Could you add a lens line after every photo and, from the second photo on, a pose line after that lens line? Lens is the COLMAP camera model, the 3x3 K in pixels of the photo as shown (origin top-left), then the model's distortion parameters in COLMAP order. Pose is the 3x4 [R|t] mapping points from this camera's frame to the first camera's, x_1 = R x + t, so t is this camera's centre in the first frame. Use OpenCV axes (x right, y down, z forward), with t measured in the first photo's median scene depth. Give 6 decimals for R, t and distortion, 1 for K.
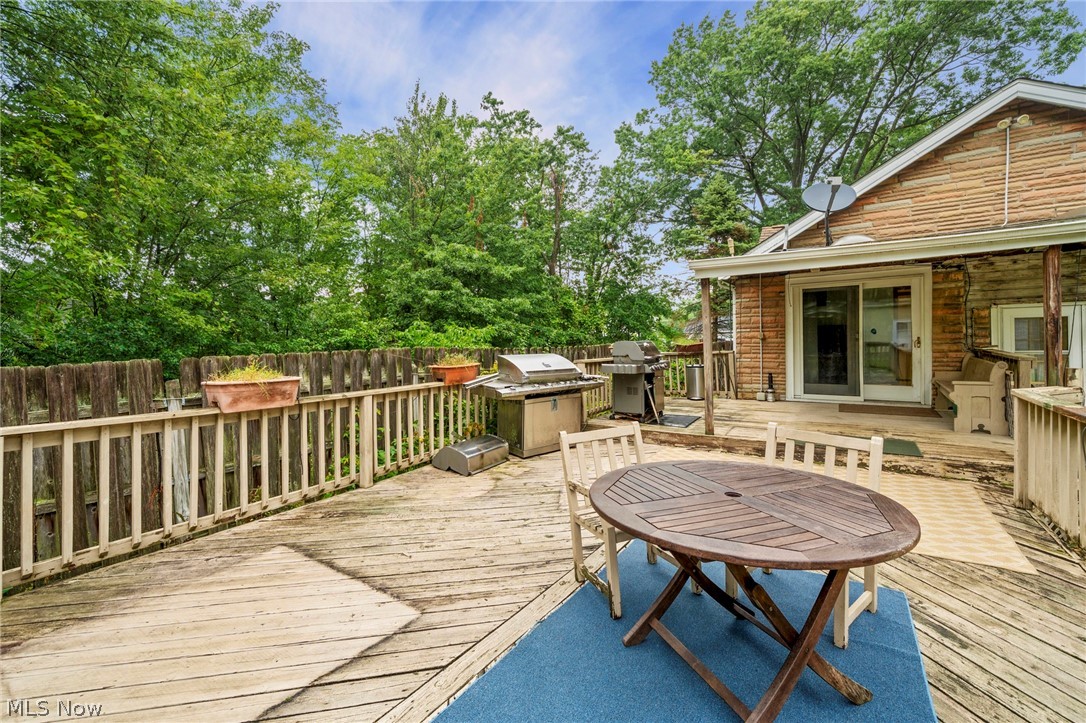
lens RADIAL K [[452.5, 0, 540.6], [0, 452.5, 343.6], [0, 0, 1]] dist [-0.000336, 0.000592]
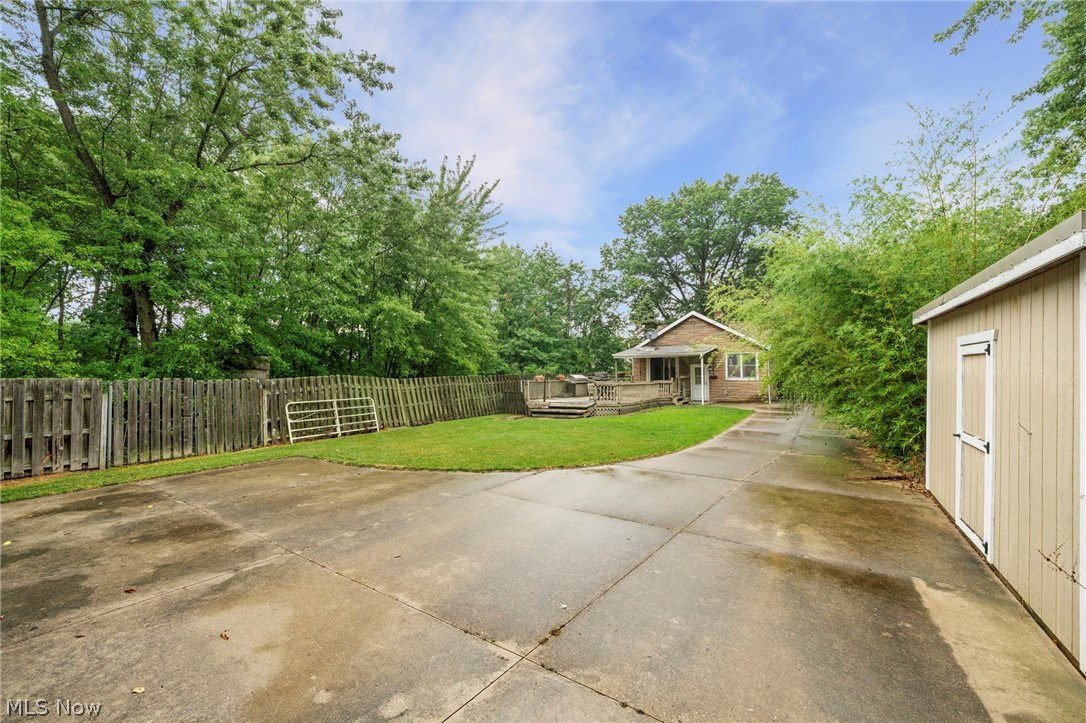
lens RADIAL K [[434.0, 0, 542.3], [0, 434.0, 350.6], [0, 0, 1]] dist [0.001395, 0.000124]
pose [[0.999602, 0.014891, 0.023944, -0.157872], [-0.013662, 0.998621, -0.050690, 0.003046], [-0.024666, 0.050343, 0.998427, -1.102015]]
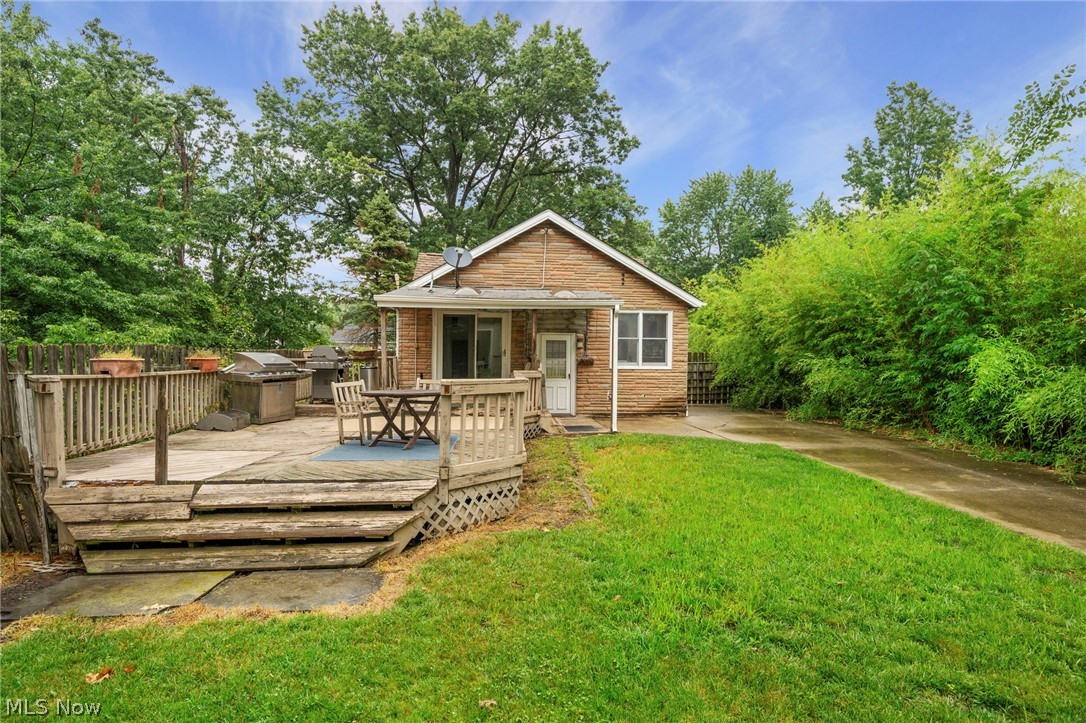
lens RADIAL K [[592.7, 0, 545.1], [0, 592.7, 374.6], [0, 0, 1]] dist [0.015215, -0.001074]
pose [[0.786087, 0.005687, 0.618089, -0.158797], [-0.023781, 0.999496, 0.021049, 0.011588], [-0.617658, -0.031245, 0.785826, -0.330435]]
